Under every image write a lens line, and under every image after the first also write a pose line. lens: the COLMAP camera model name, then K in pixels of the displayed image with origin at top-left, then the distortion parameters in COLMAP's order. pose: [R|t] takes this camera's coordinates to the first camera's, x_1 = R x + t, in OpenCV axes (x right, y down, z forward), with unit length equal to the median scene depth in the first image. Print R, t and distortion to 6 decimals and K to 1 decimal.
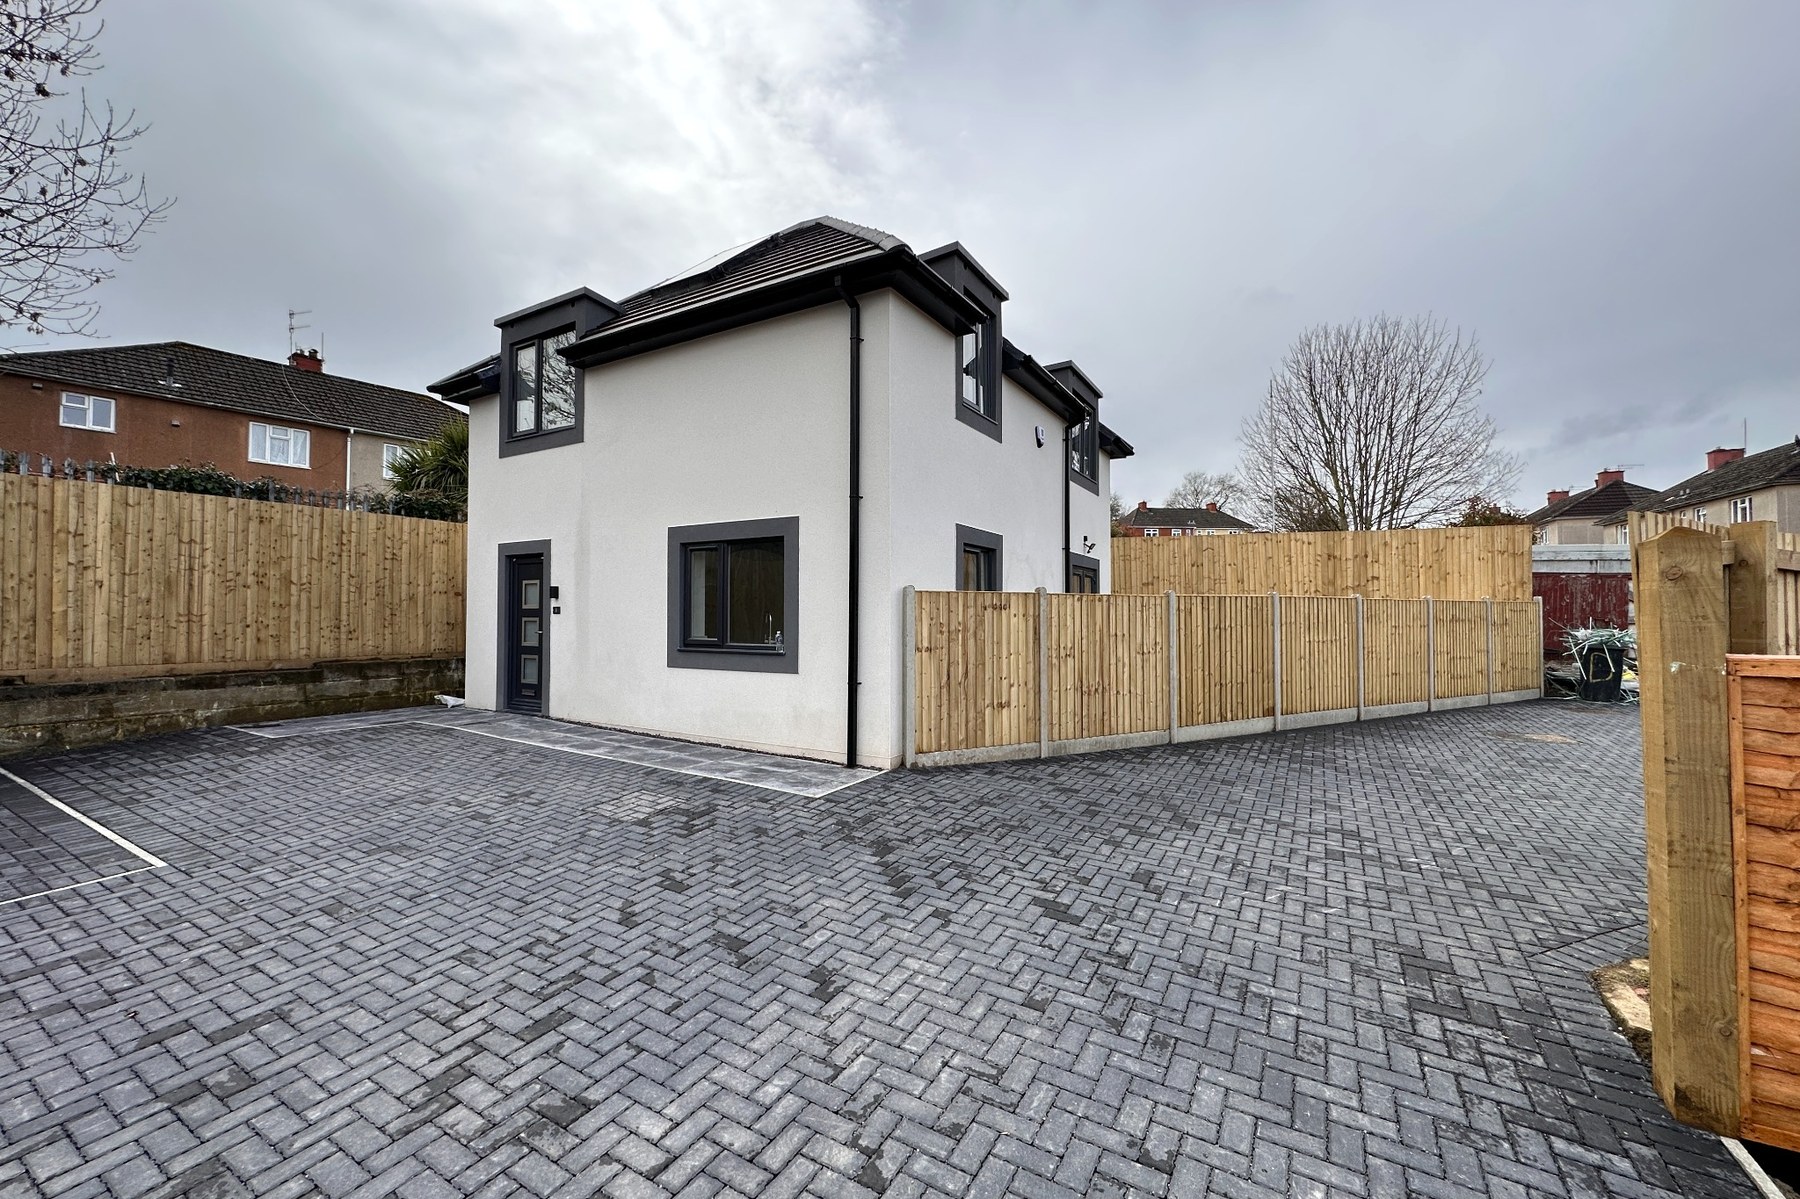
lens RADIAL K [[693.7, 0, 891.2], [0, 693.7, 602.4], [0, 0, 1]] dist [-0.000443, -0.000082]
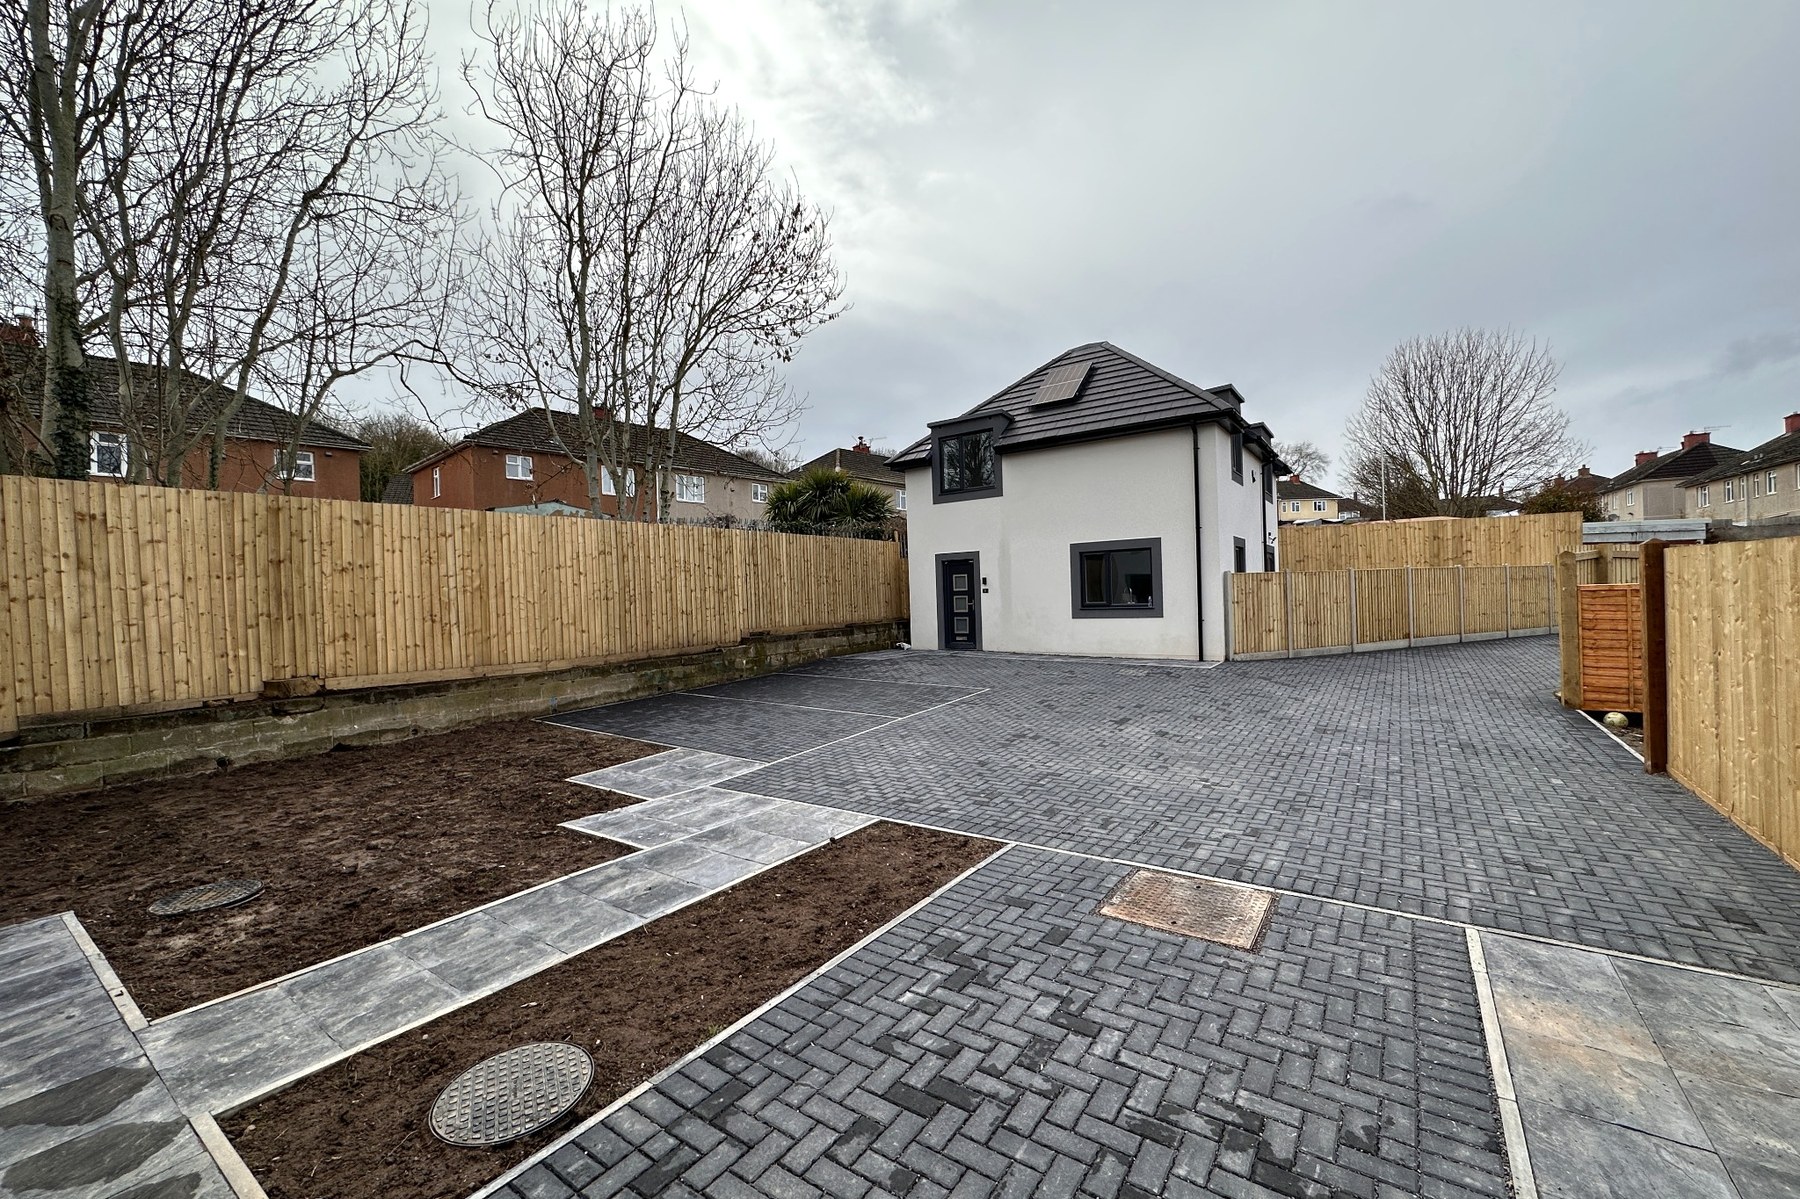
lens RADIAL K [[693.7, 0, 897.4], [0, 693.7, 595.5], [0, 0, 1]] dist [-0.000443, -0.000082]
pose [[0.996711, -0.033097, -0.073977, -1.137817], [0.034493, 0.999249, 0.017675, -0.031222], [0.073337, -0.020168, 0.997103, -1.568543]]
